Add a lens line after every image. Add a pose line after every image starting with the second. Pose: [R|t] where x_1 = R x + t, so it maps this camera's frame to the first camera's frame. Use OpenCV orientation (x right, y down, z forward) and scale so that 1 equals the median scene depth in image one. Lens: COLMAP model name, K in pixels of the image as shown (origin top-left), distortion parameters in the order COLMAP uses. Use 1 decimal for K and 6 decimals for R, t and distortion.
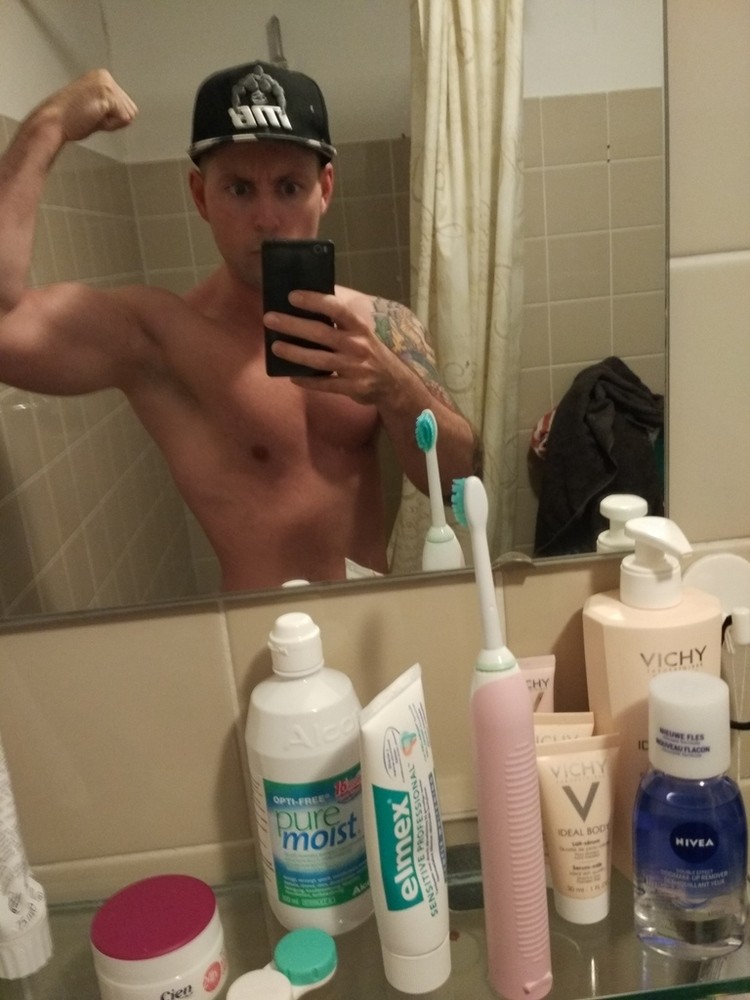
lens RADIAL K [[880.0, 0, 375.0], [0, 880.0, 500.0], [0, 0, 1]] dist [0.044099, -0.379442]
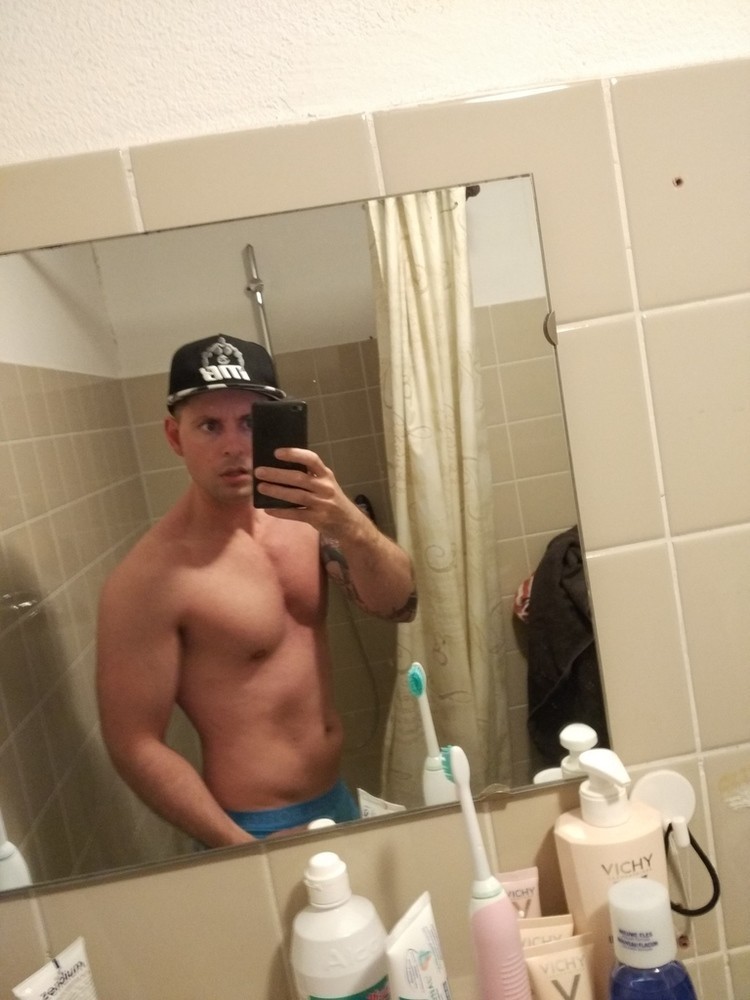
lens RADIAL K [[831.8, 0, 375.0], [0, 831.8, 500.0], [0, 0, 1]] dist [0.005061, -0.141747]
pose [[0.996843, -0.076684, 0.020602, -0.005317], [0.079270, 0.976124, -0.202235, -0.107507], [-0.004602, 0.203230, 0.979120, -0.229578]]
